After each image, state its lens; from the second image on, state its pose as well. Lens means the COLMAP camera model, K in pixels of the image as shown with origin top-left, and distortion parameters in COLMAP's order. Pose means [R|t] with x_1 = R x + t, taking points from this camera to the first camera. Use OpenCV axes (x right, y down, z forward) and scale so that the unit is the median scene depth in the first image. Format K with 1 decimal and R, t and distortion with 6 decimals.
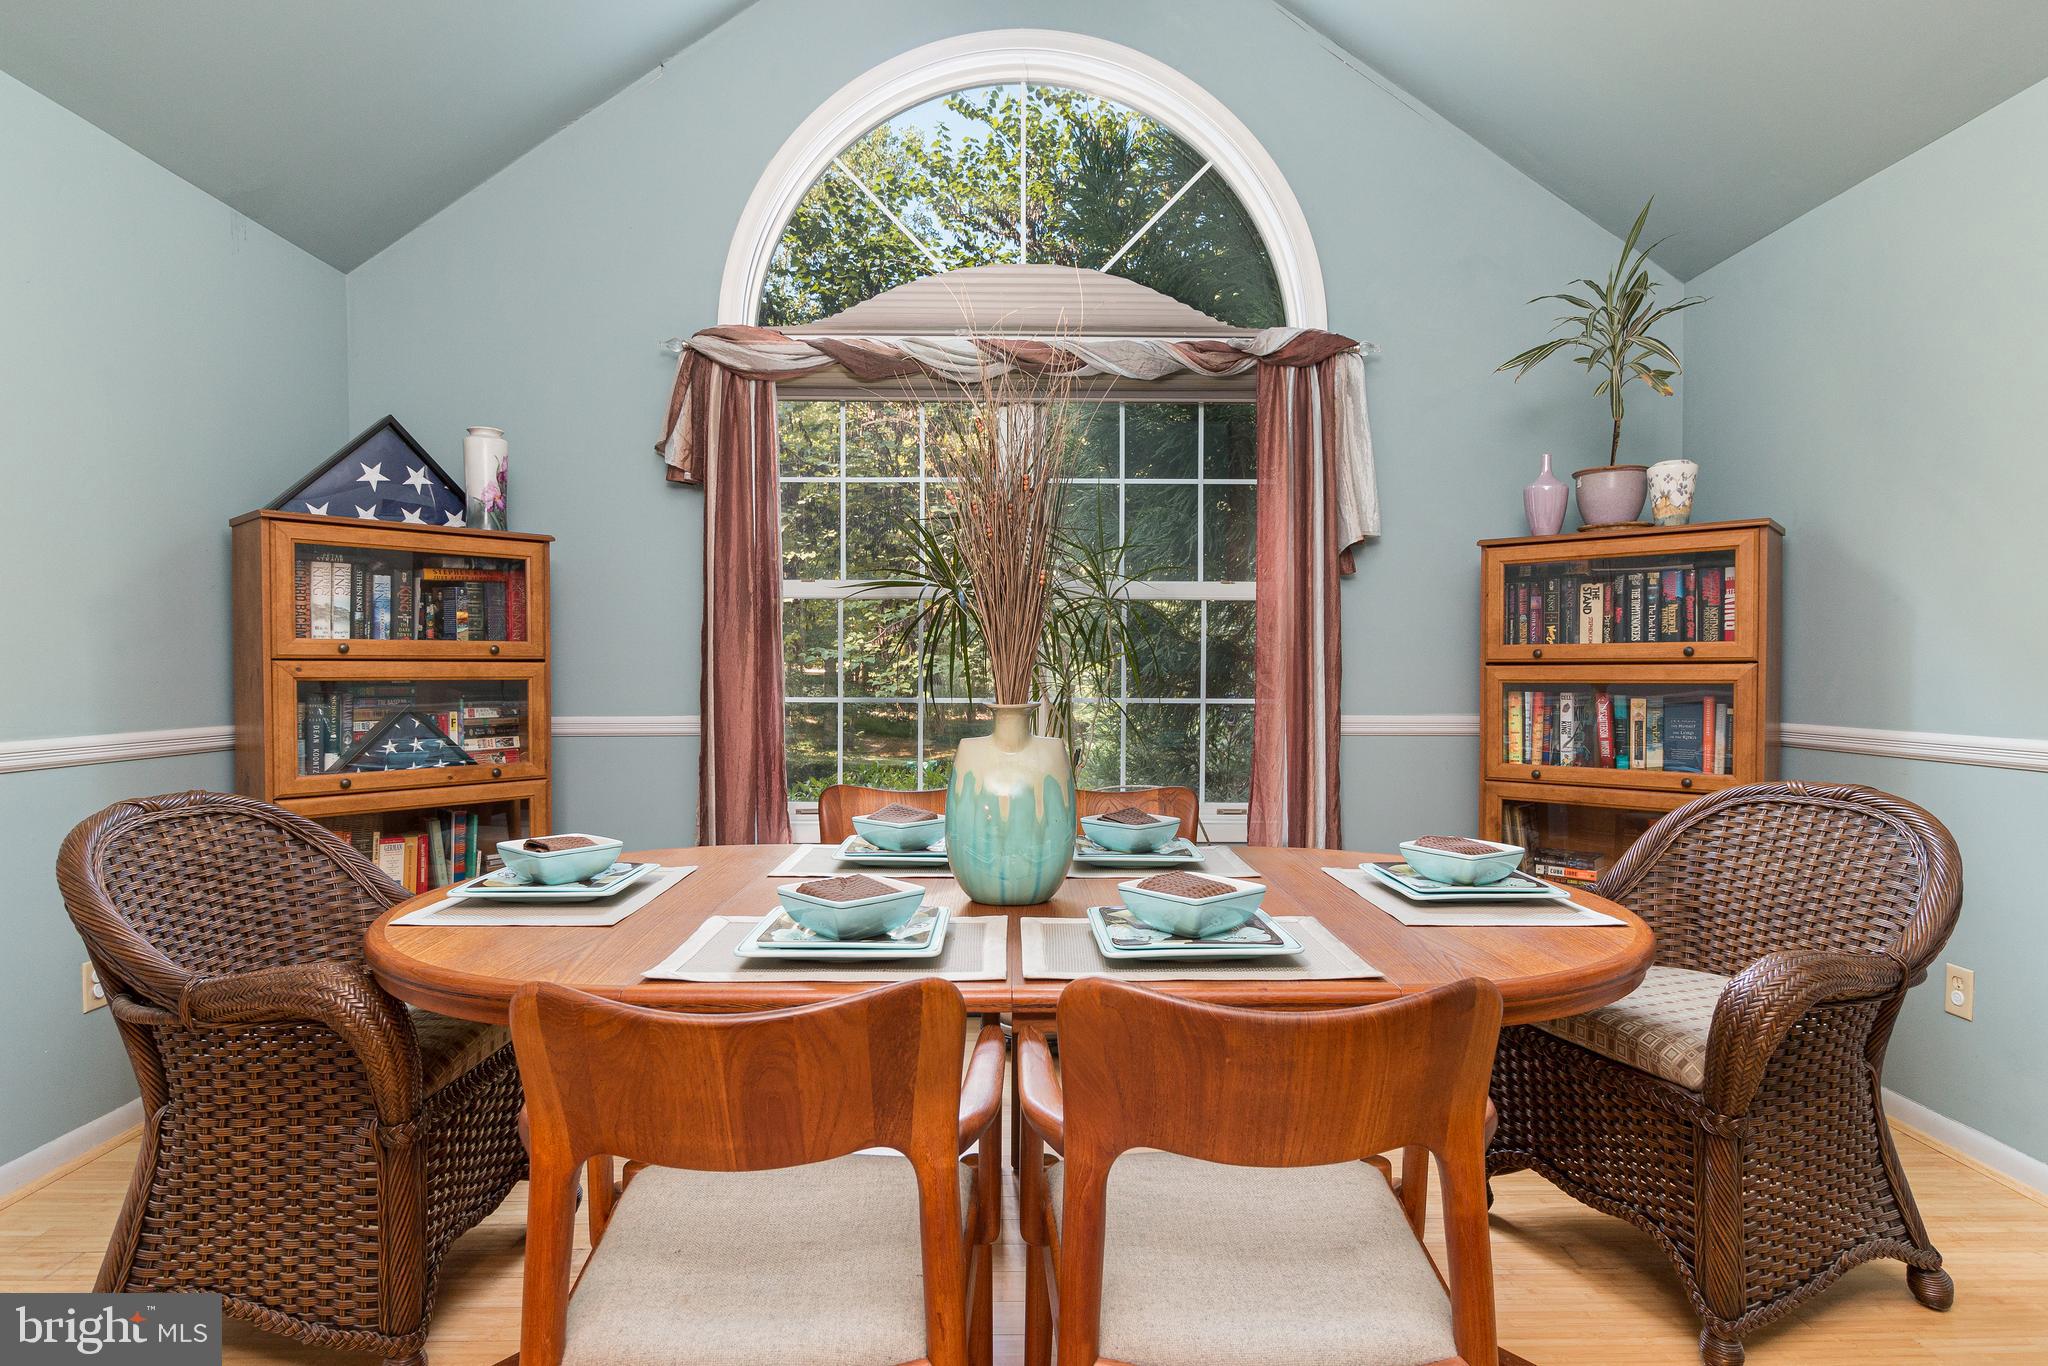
lens RADIAL K [[1078.4, 0, 1024.0], [0, 1078.4, 683.0], [0, 0, 1]] dist [0.002396, -0.005298]
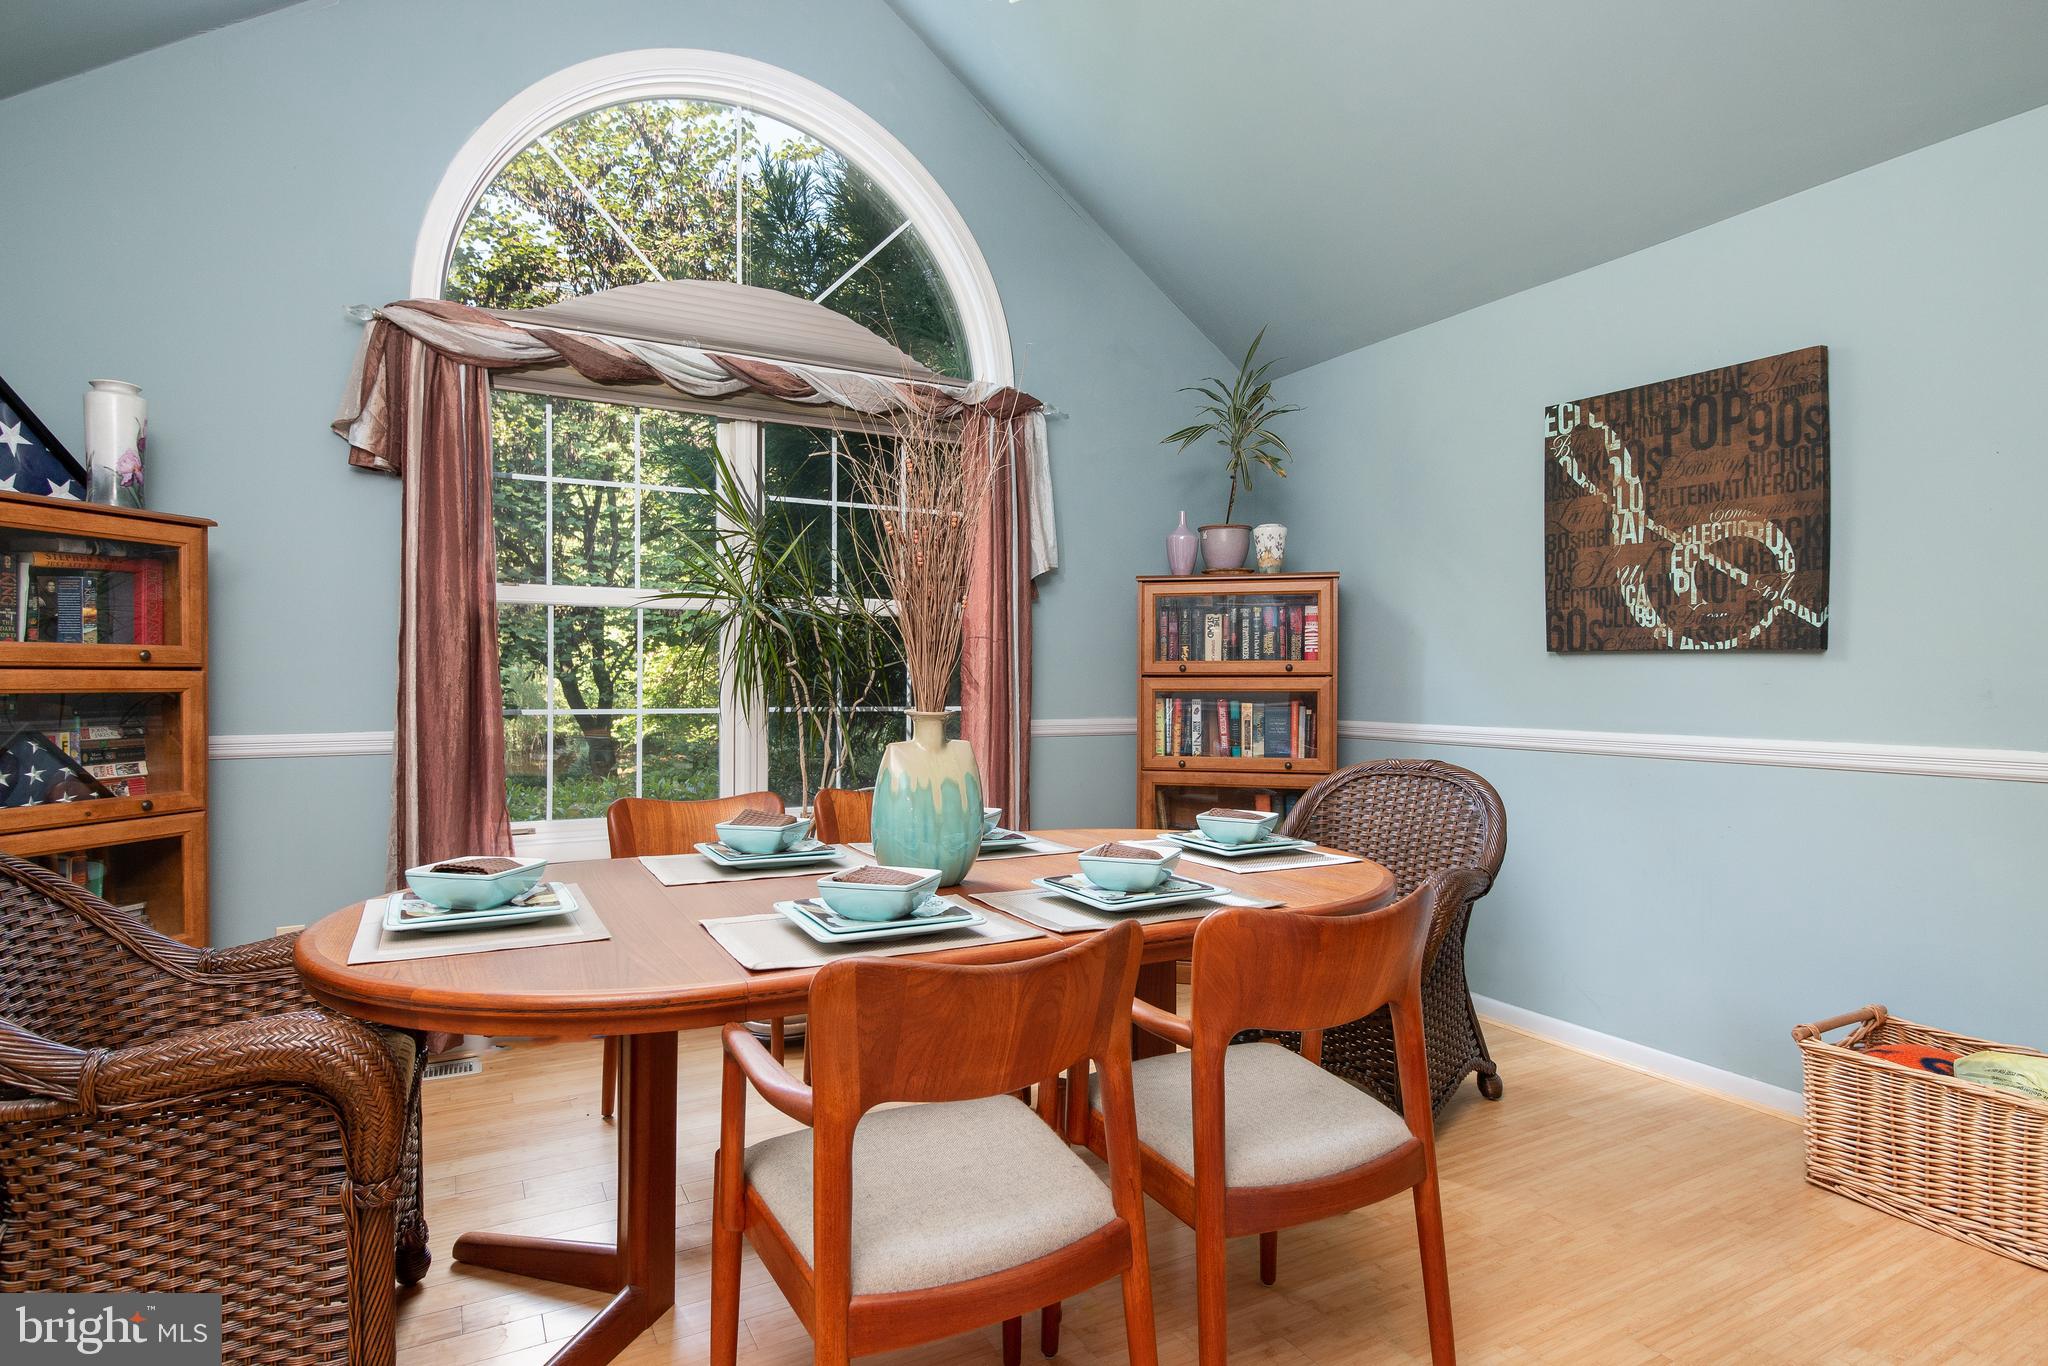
lens RADIAL K [[1078.4, 0, 1024.0], [0, 1078.4, 683.0], [0, 0, 1]] dist [0.002396, -0.005298]
pose [[0.885606, 0.000420, 0.464436, -0.270506], [0.003746, 0.999961, -0.008047, -0.000673], [-0.464421, 0.008866, 0.885570, -0.032244]]
